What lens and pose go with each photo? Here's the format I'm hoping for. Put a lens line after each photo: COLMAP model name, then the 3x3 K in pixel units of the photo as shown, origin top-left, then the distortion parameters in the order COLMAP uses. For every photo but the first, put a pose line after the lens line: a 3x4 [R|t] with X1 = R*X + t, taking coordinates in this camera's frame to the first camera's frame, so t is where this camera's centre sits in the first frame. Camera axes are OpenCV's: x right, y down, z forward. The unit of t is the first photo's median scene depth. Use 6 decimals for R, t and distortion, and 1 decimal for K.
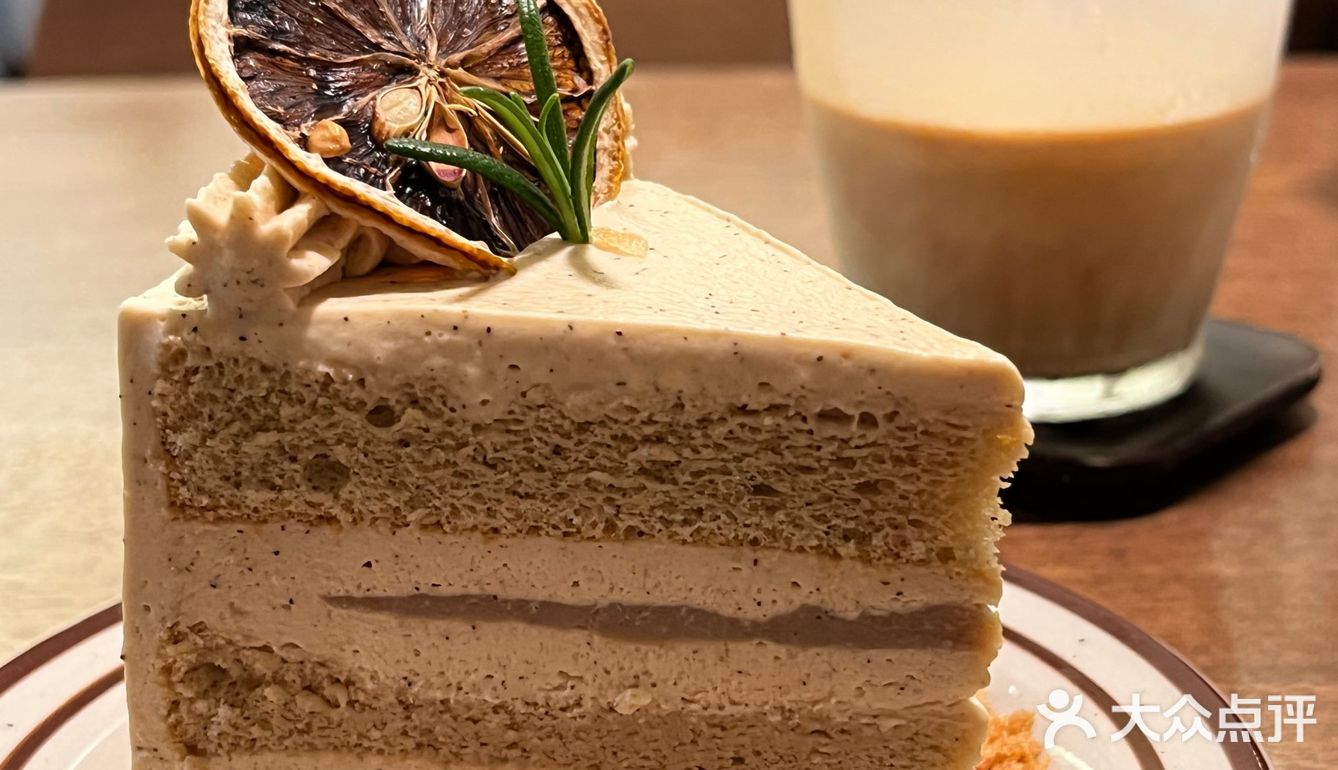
lens RADIAL K [[2507.3, 0, 706.9], [0, 2507.3, 363.6], [0, 0, 1]] dist [0.024005, 0.000000]
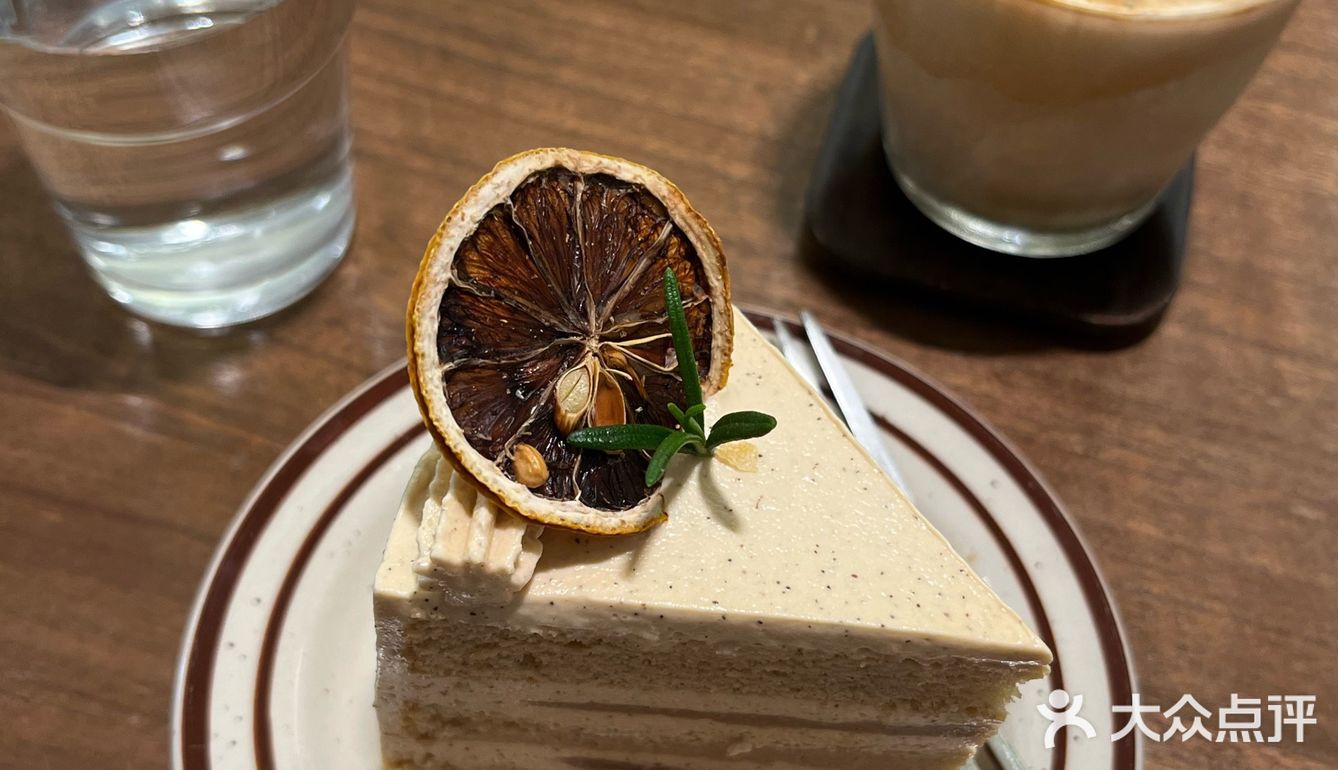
lens RADIAL K [[1628.2, 0, 668.3], [0, 1628.2, 294.7], [0, 0, 1]] dist [-0.040170, 0.000000]
pose [[0.995550, -0.015072, 0.093020, -0.156905], [-0.036092, 0.850860, 0.524151, -0.594144], [-0.087047, -0.525175, 0.846530, 0.350292]]
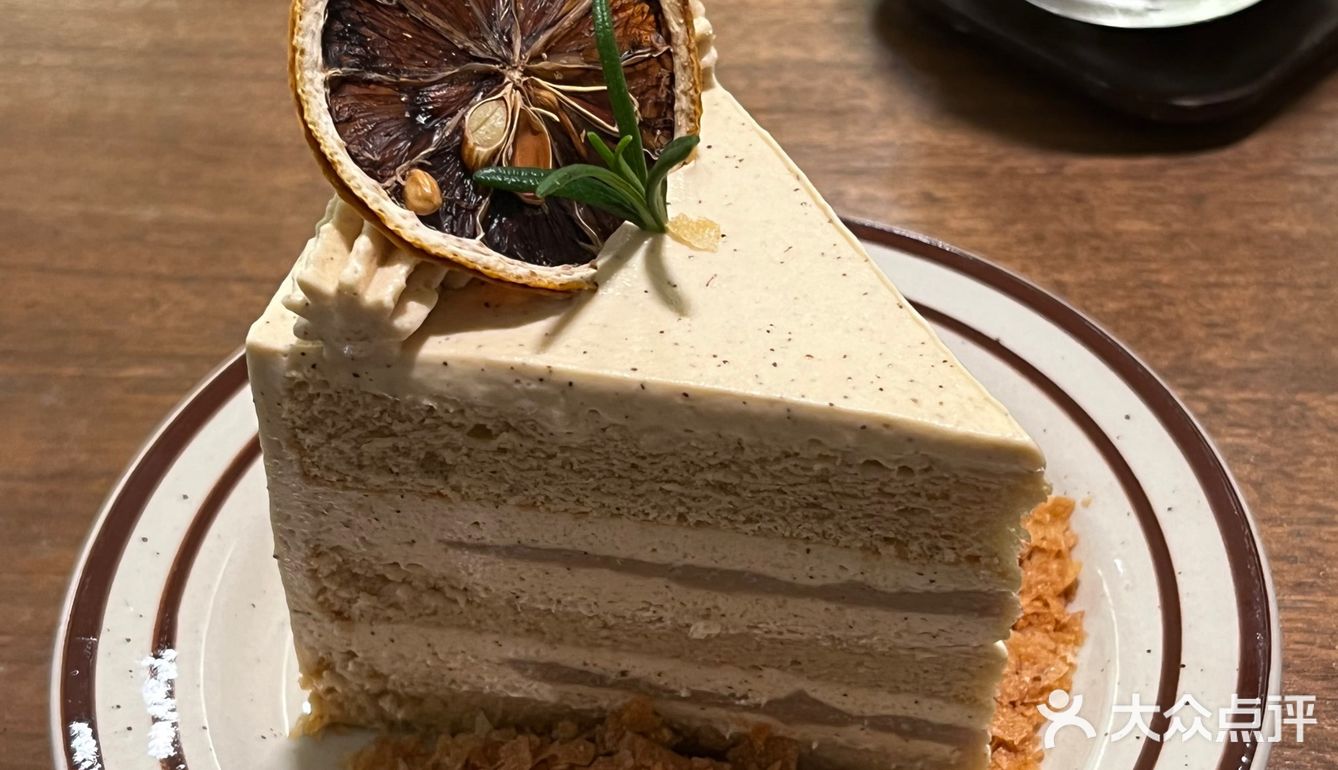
lens RADIAL K [[2507.3, 0, 660.5], [0, 2507.3, 396.4], [0, 0, 1]] dist [0.024005, 0.000000]
pose [[0.996154, 0.024873, -0.084019, 0.046518], [0.014393, 0.899393, 0.436904, -0.485647], [0.086433, -0.436433, 0.895575, -0.005752]]
